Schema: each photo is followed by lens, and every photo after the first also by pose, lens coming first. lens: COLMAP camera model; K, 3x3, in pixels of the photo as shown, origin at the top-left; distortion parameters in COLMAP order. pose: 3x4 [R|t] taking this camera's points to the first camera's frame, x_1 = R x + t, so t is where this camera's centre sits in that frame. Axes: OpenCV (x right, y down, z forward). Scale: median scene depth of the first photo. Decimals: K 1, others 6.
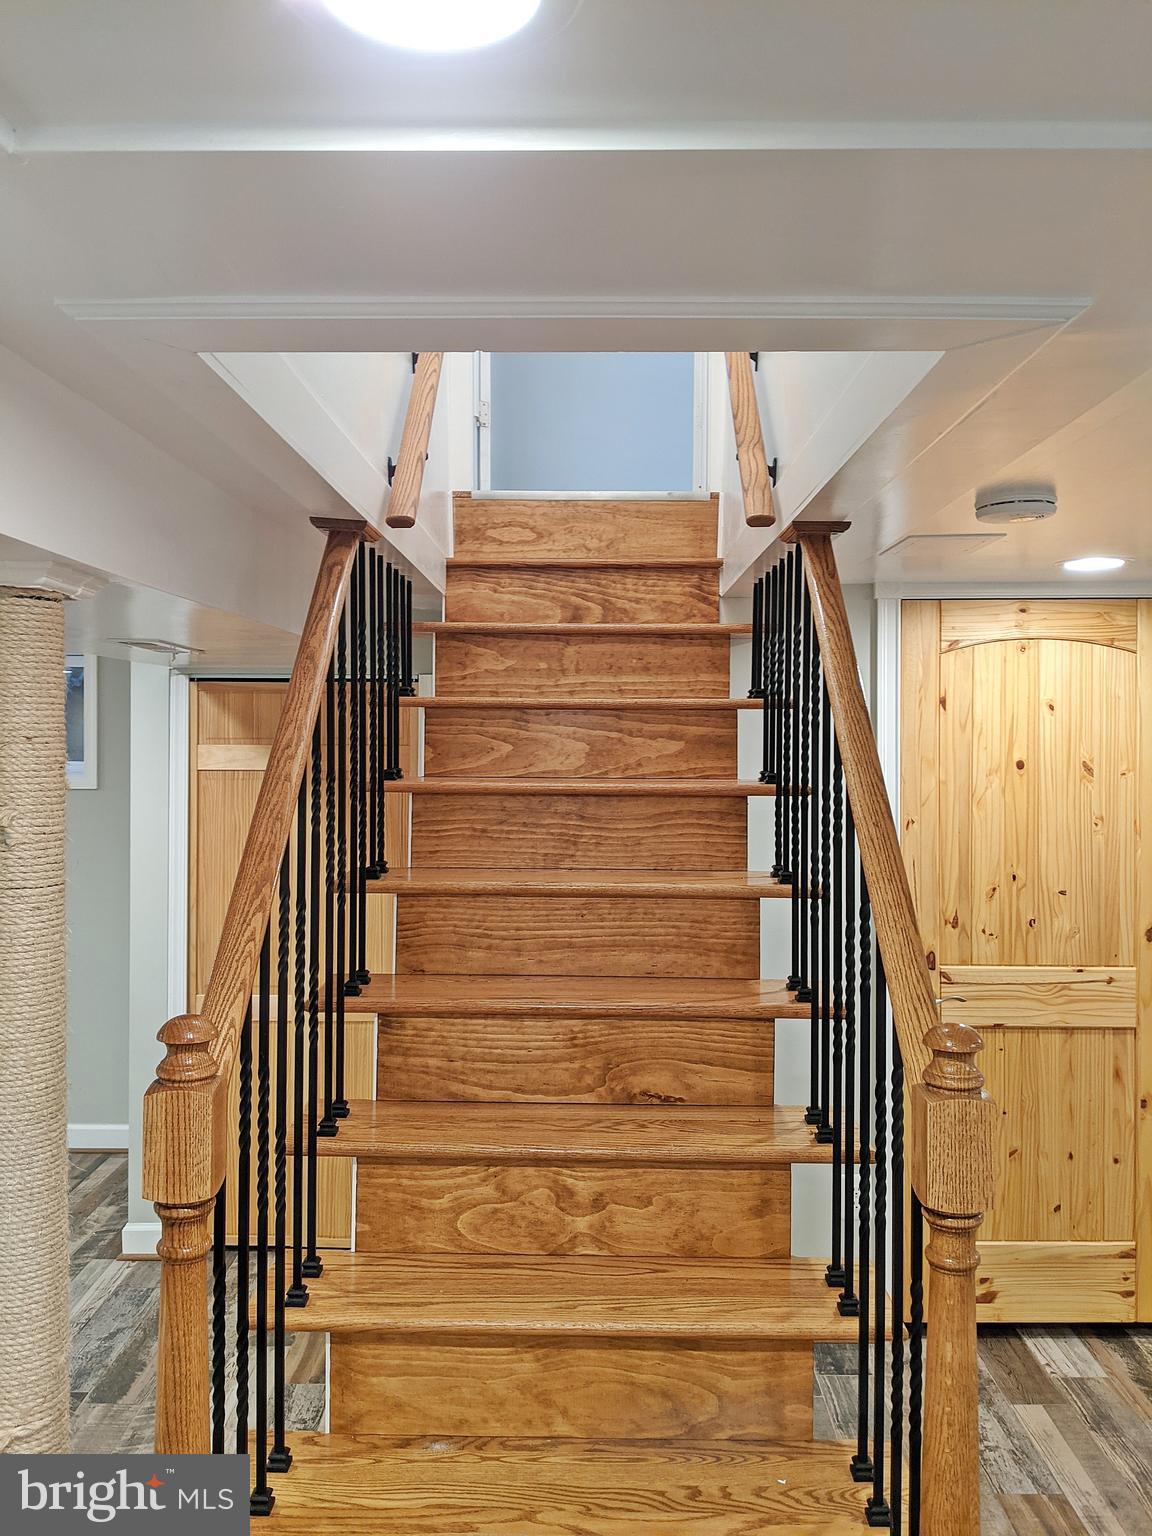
lens RADIAL K [[1243.6, 0, 561.2], [0, 1243.6, 730.4], [0, 0, 1]] dist [0.060250, -0.119702]
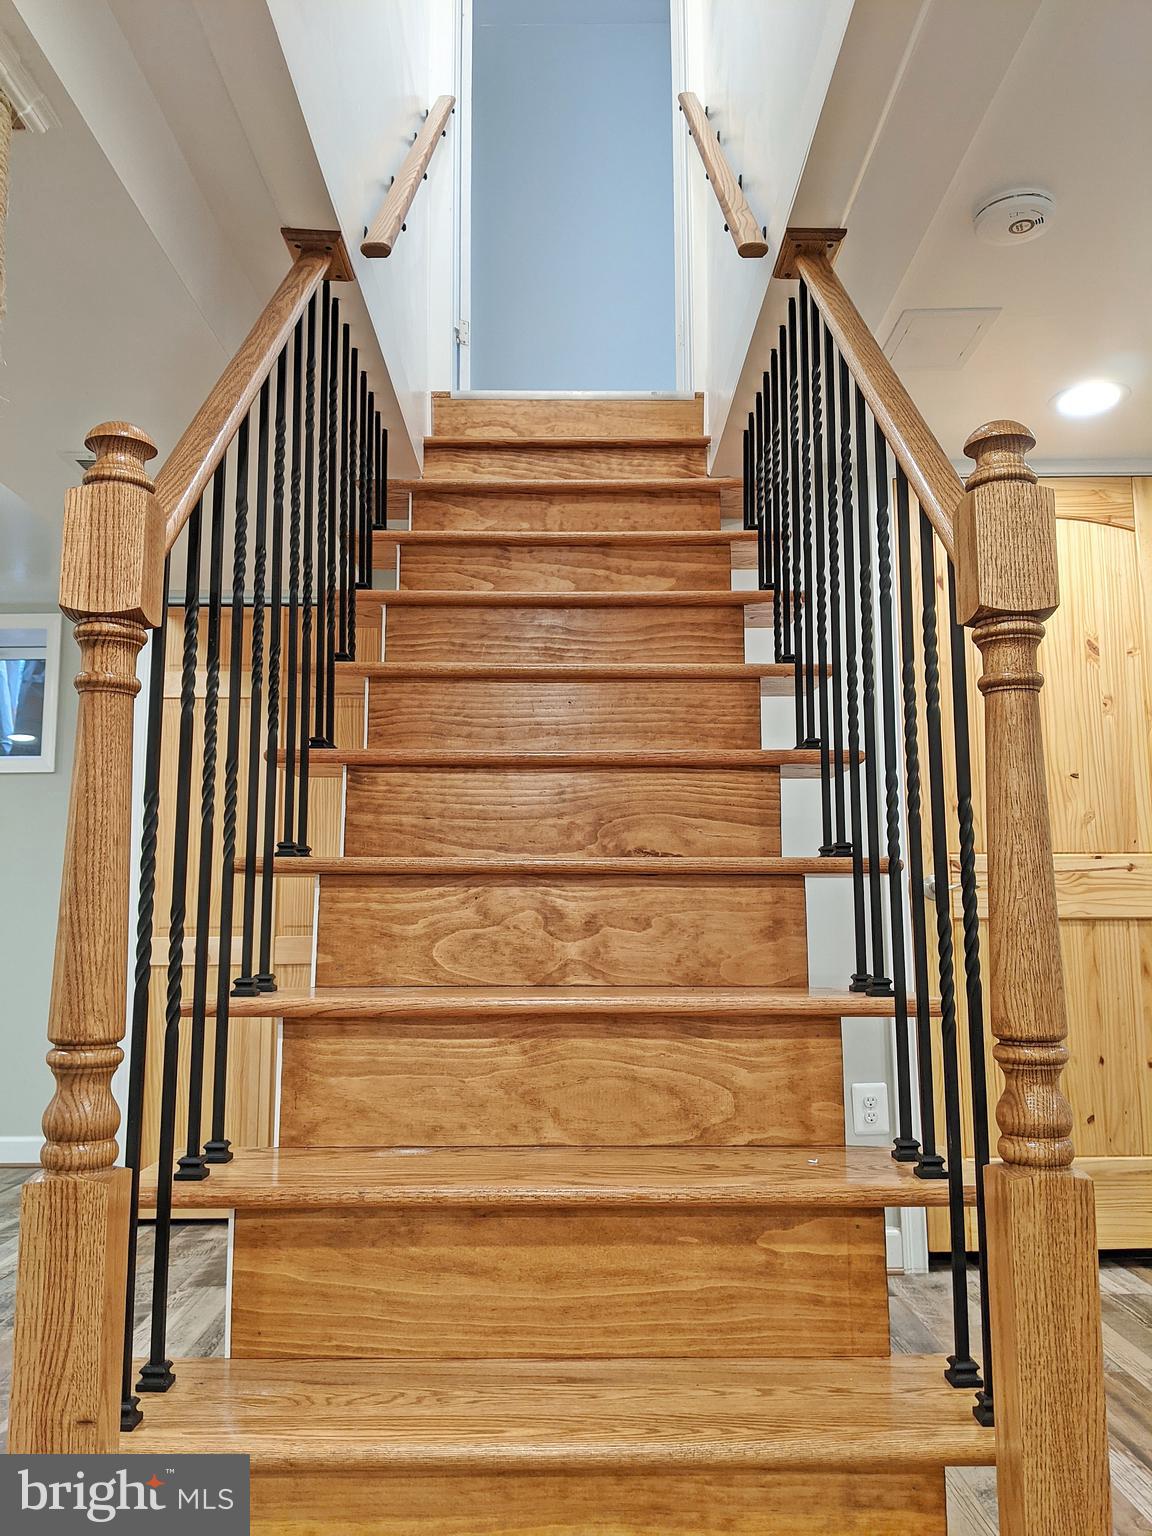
lens RADIAL K [[1243.6, 0, 567.9], [0, 1243.6, 758.9], [0, 0, 1]] dist [0.060250, -0.119702]
pose [[0.999736, -0.004639, 0.022521, -0.004916], [0.007618, 0.990946, -0.134041, 0.291447], [-0.021696, 0.134177, 0.990720, 0.082743]]
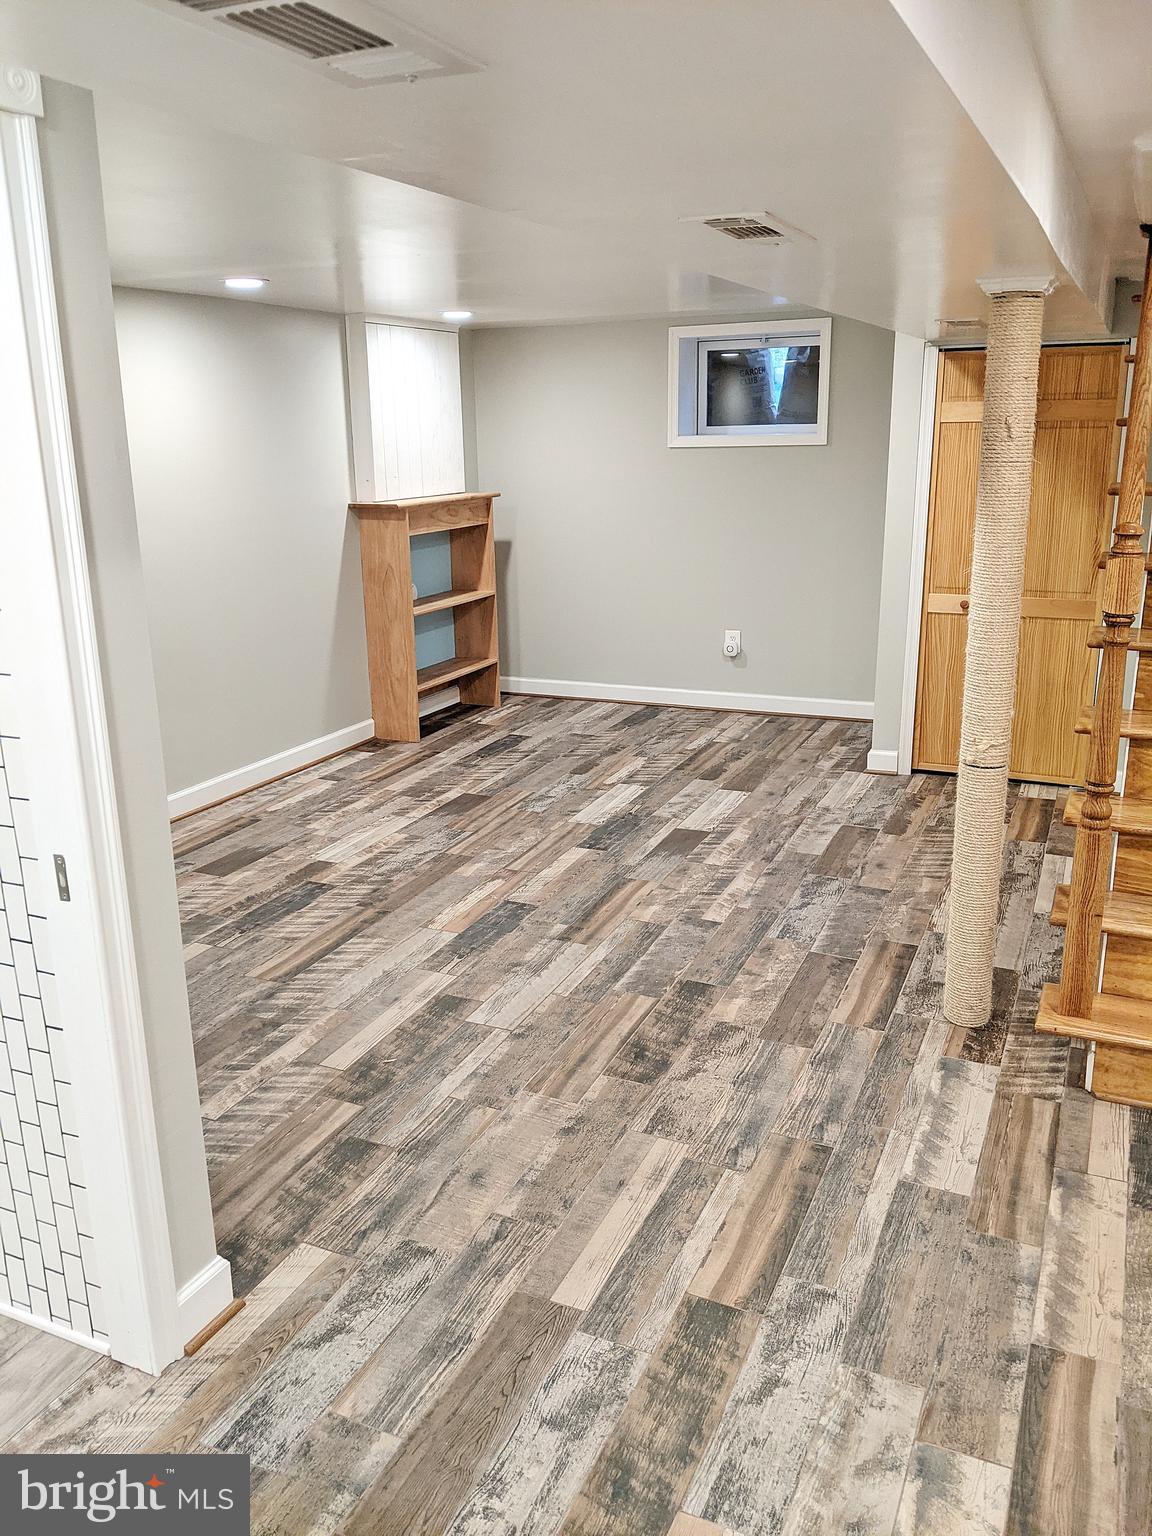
lens RADIAL K [[1243.6, 0, 535.5], [0, 1243.6, 770.8], [0, 0, 1]] dist [0.060250, -0.119702]
pose [[0.910797, 0.089729, -0.402986, -0.161774], [0.024435, 0.962670, 0.269574, 0.026502], [0.412131, -0.255374, 0.874604, -0.595698]]
